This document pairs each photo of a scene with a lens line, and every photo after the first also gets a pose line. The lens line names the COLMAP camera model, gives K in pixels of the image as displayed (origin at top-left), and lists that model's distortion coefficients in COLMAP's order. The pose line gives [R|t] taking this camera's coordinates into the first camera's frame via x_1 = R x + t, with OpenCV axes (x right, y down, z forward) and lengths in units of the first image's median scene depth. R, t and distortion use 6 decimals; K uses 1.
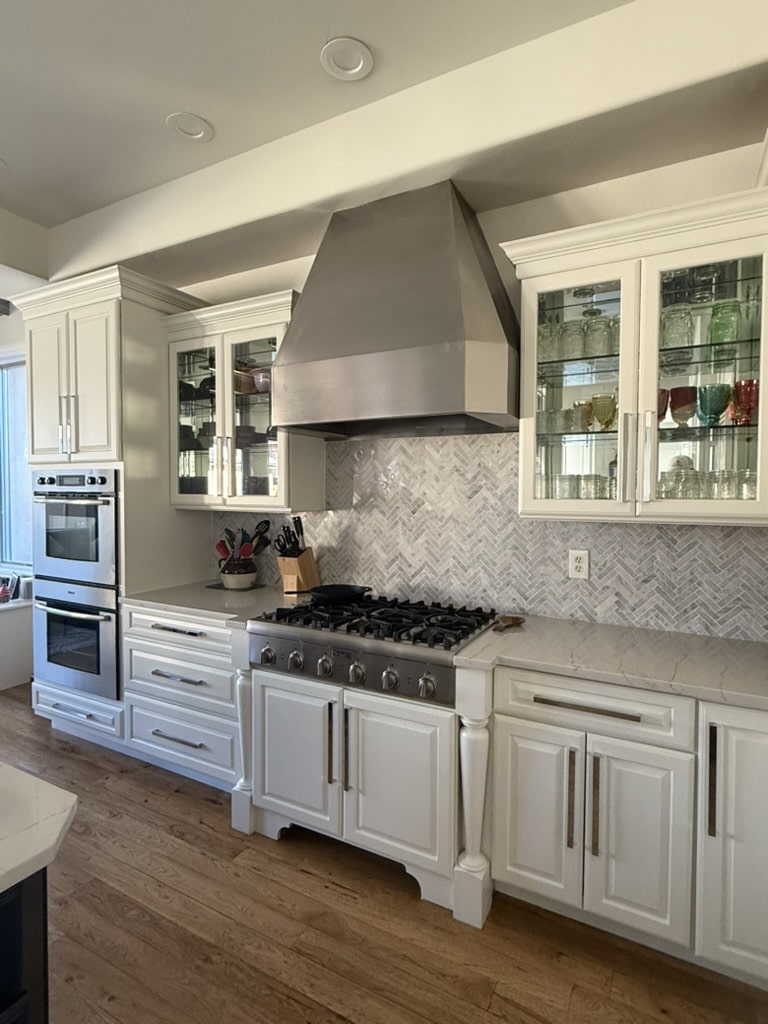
lens RADIAL K [[536.7, 0, 384.7], [0, 536.7, 506.0], [0, 0, 1]] dist [0.001405, -0.000771]
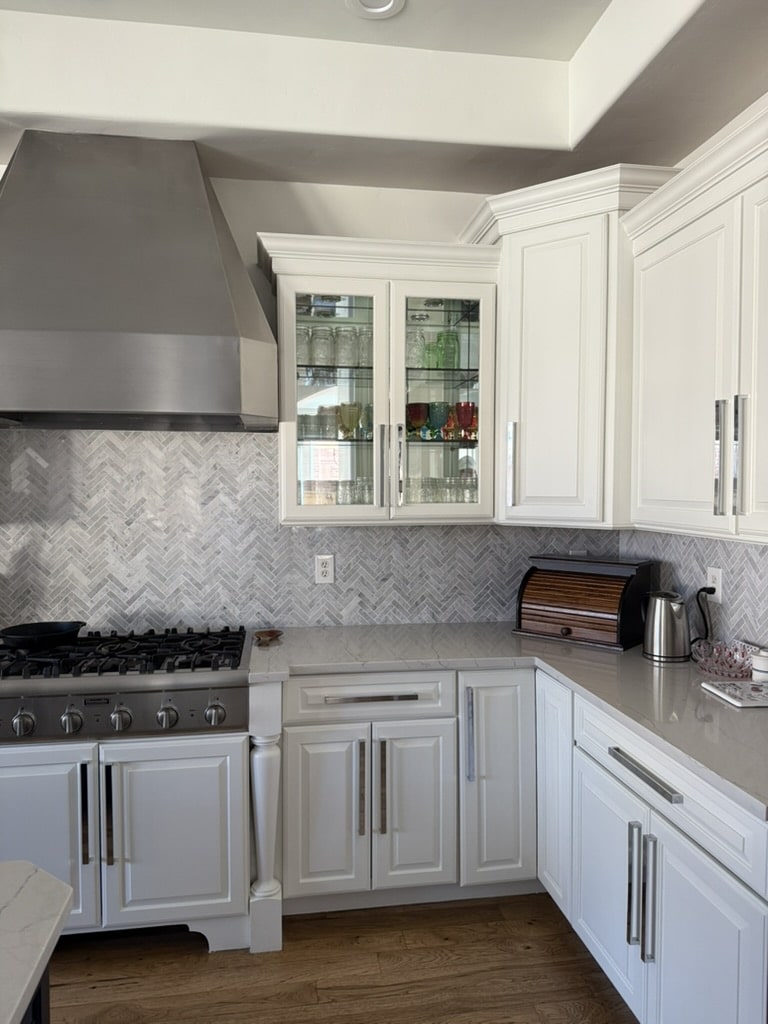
lens RADIAL K [[724.9, 0, 390.0], [0, 724.9, 512.4], [0, 0, 1]] dist [0.042776, -0.052696]
pose [[0.791076, -0.029282, 0.611017, -0.393711], [0.023689, 0.999571, 0.017234, -0.018167], [-0.611259, 0.000841, 0.791430, -0.144806]]
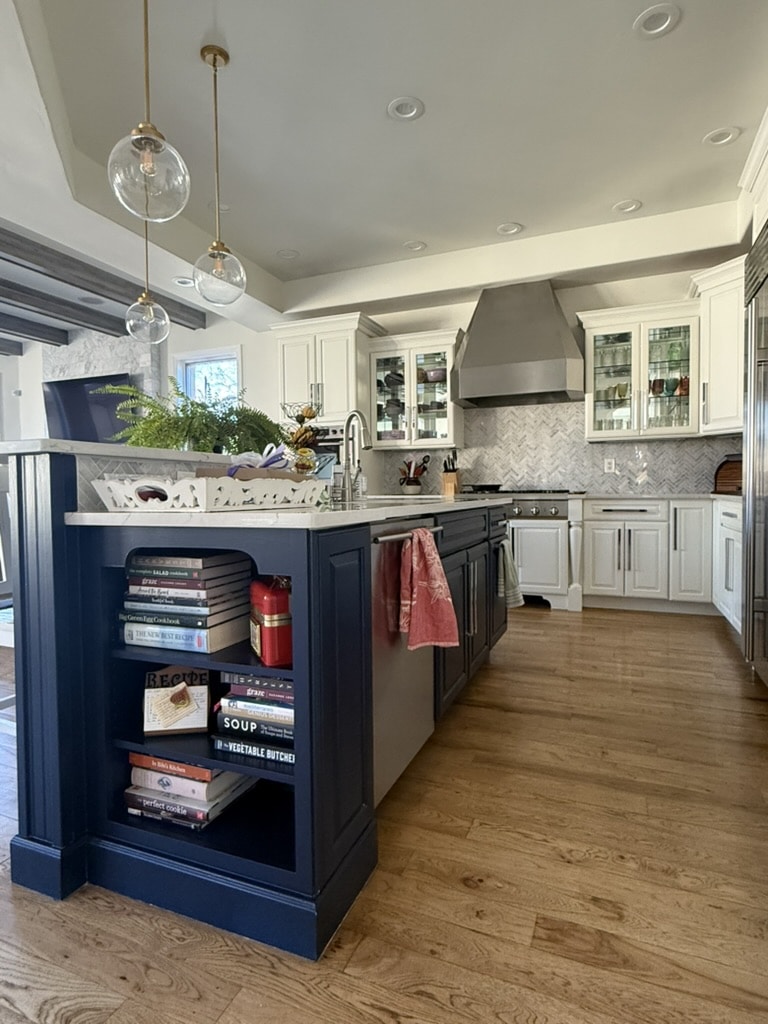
lens RADIAL K [[568.9, 0, 383.0], [0, 568.9, 508.2], [0, 0, 1]] dist [0.008011, -0.000328]
pose [[0.994783, -0.015382, 0.100846, -0.804092], [0.015773, 0.999871, -0.003082, 0.293255], [-0.100785, 0.004657, 0.994897, -1.202003]]
